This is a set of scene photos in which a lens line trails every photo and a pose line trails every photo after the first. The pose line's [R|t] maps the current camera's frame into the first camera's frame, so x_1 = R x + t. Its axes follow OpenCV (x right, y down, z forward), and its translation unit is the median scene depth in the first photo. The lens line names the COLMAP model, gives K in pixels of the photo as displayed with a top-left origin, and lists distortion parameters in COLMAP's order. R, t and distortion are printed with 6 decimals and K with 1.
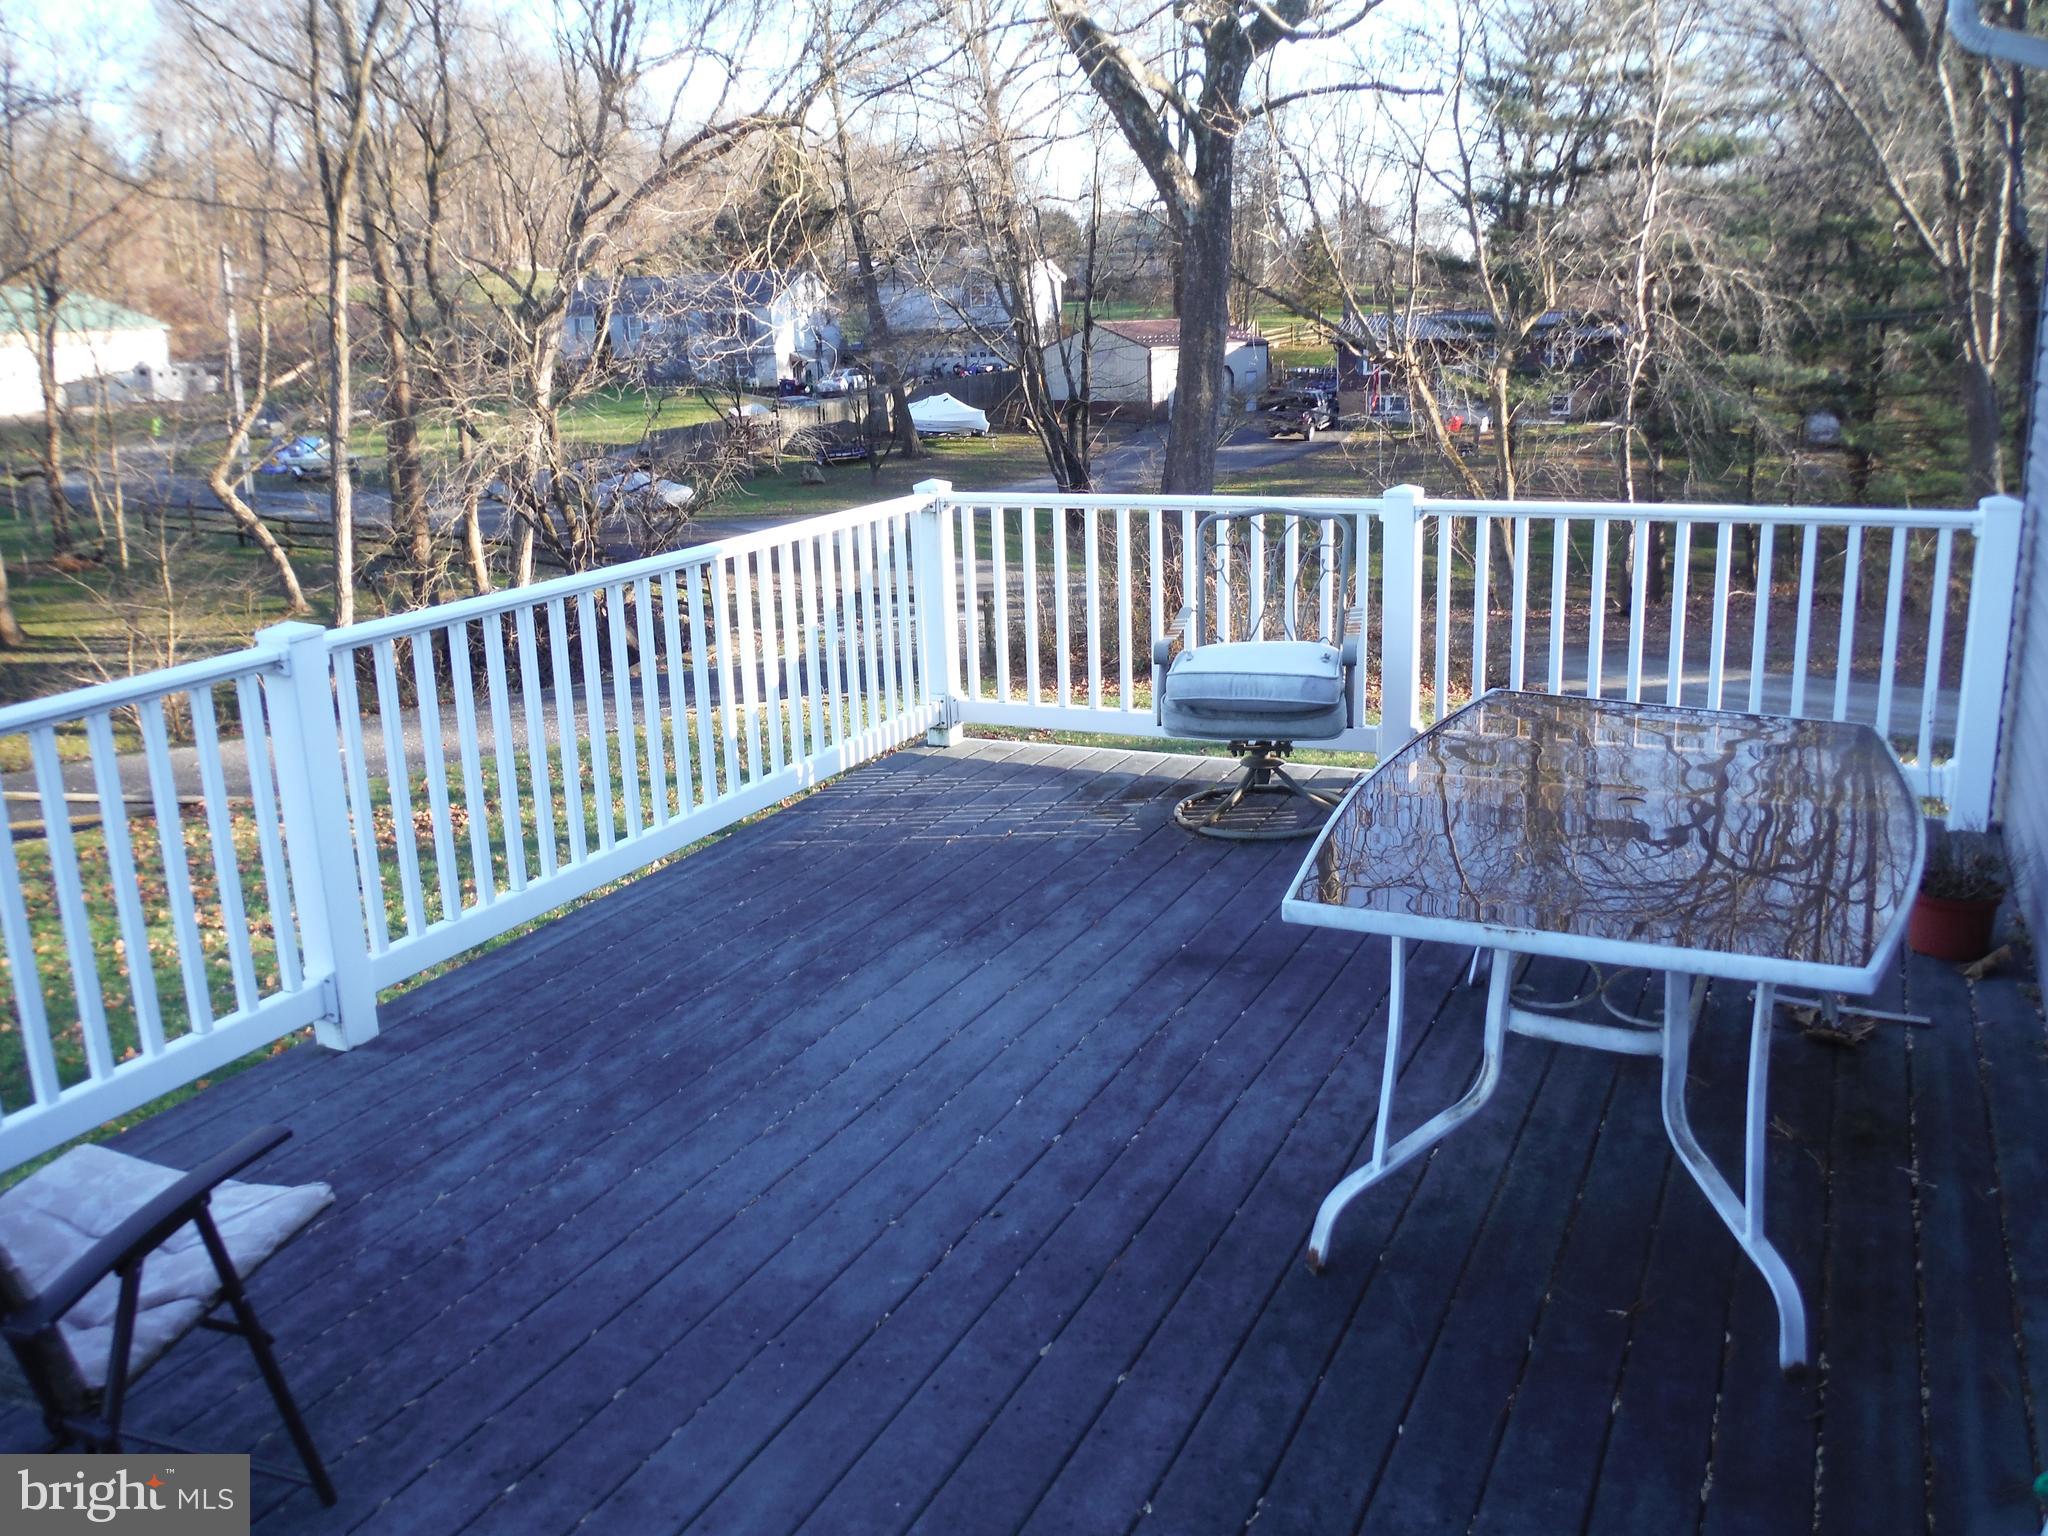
lens RADIAL K [[1715.4, 0, 1020.7], [0, 1715.4, 763.8], [0, 0, 1]] dist [-0.074862, 0.034828]
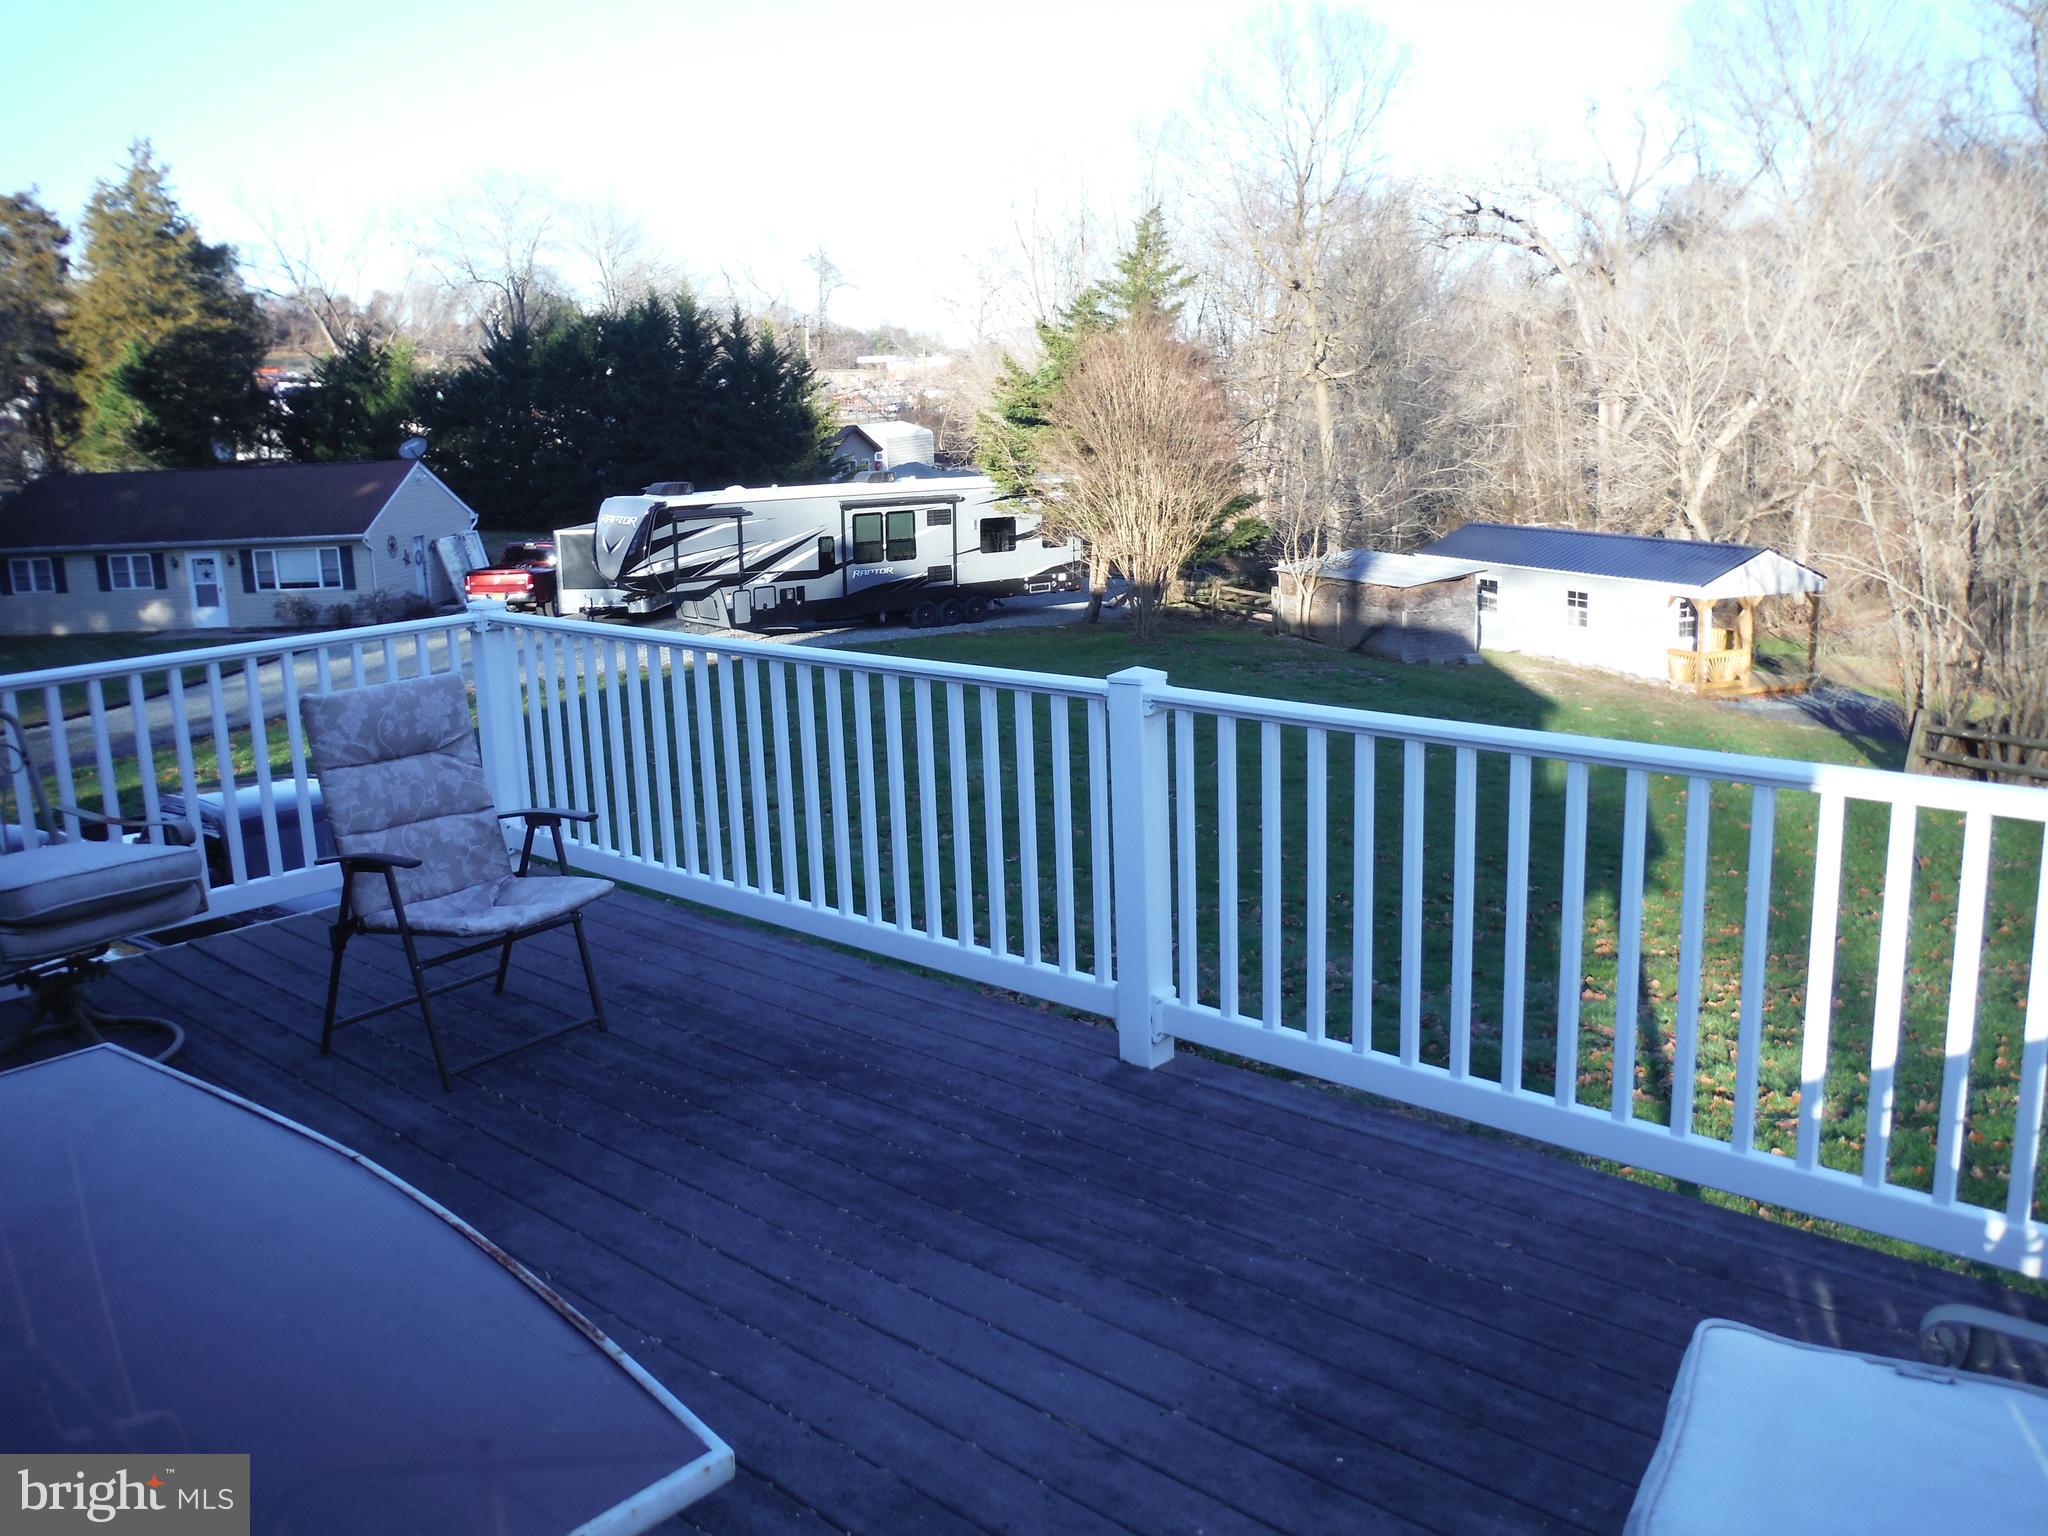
lens RADIAL K [[1715.4, 0, 1021.4], [0, 1715.4, 769.5], [0, 0, 1]] dist [-0.074862, 0.034828]
pose [[-0.301683, 0.234048, -0.924234, 0.559292], [-0.204394, 0.930985, 0.302474, -0.305801], [0.931242, 0.280159, -0.233024, 1.087109]]
